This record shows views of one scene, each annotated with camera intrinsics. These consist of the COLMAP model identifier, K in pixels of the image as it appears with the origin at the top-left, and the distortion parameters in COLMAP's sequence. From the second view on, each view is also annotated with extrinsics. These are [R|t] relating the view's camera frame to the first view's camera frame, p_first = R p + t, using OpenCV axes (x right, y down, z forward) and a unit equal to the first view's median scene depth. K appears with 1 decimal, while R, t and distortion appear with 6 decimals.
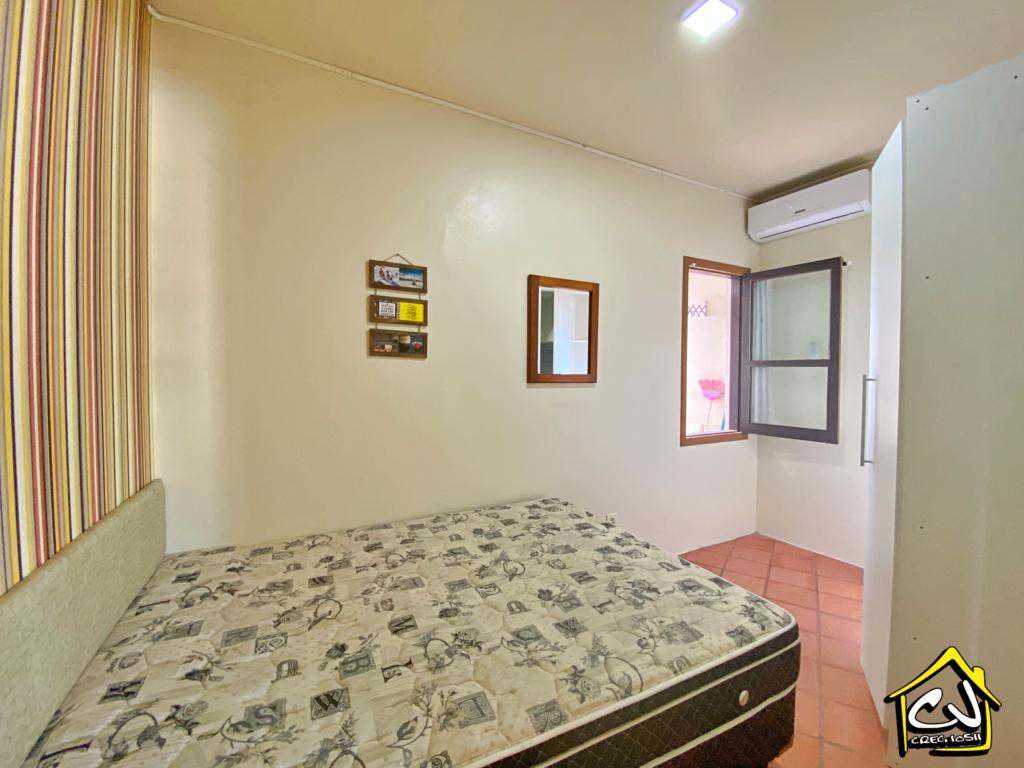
lens RADIAL K [[415.6, 0, 513.3], [0, 415.6, 380.1], [0, 0, 1]] dist [-0.009161, -0.007008]
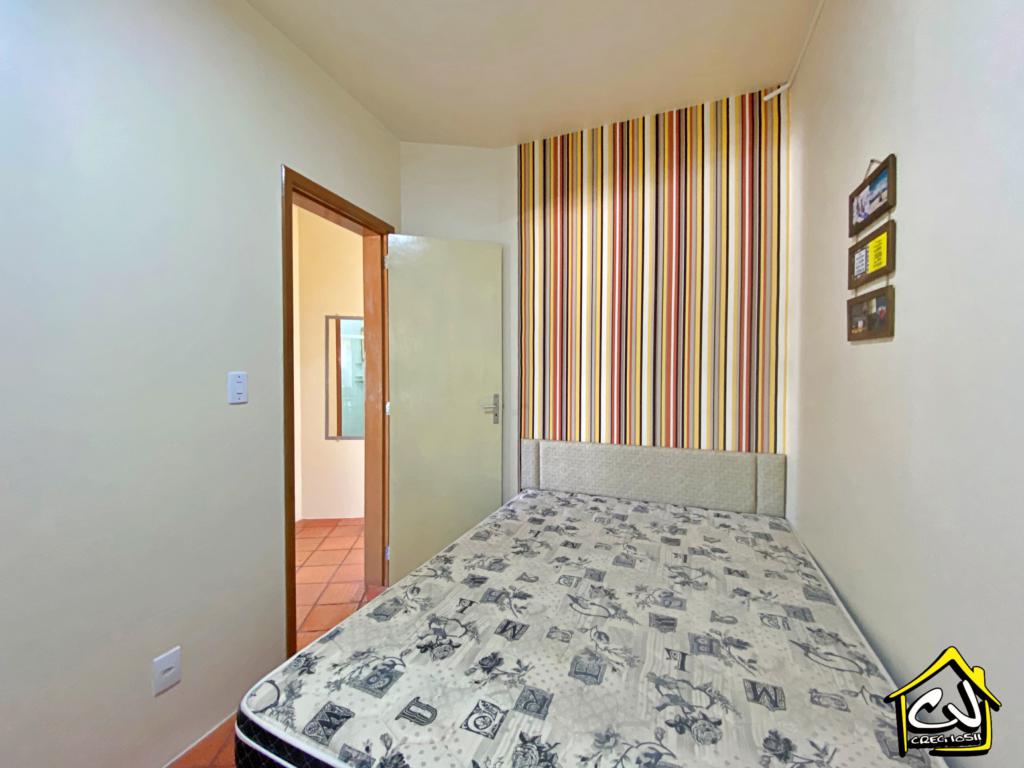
lens RADIAL K [[415.6, 0, 503.9], [0, 415.6, 386.5], [0, 0, 1]] dist [-0.009161, -0.007008]
pose [[-0.763002, 0.021232, -0.646048, 0.608814], [-0.012213, 0.998808, 0.047249, -0.015655], [0.646281, 0.043941, -0.761833, 1.413605]]
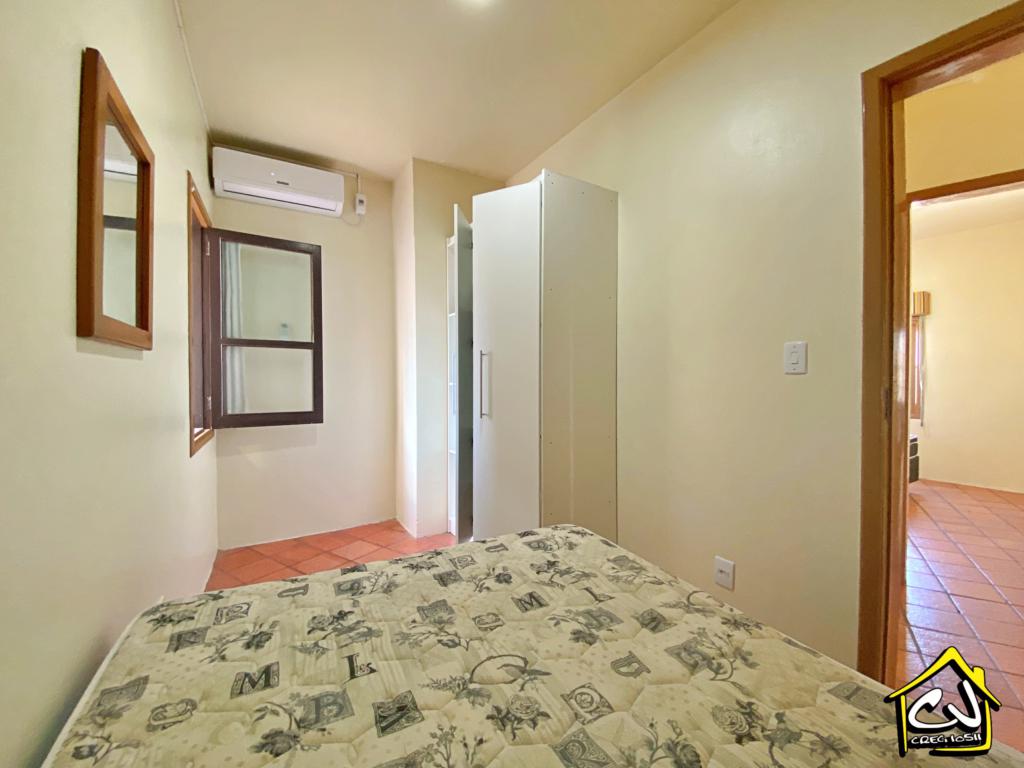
lens RADIAL K [[415.6, 0, 507.8], [0, 415.6, 382.2], [0, 0, 1]] dist [-0.009161, -0.007008]
pose [[-0.021459, -0.016666, 0.999631, -0.493496], [0.017777, 0.999697, 0.017048, 0.072197], [-0.999612, 0.018136, -0.021156, 0.945554]]
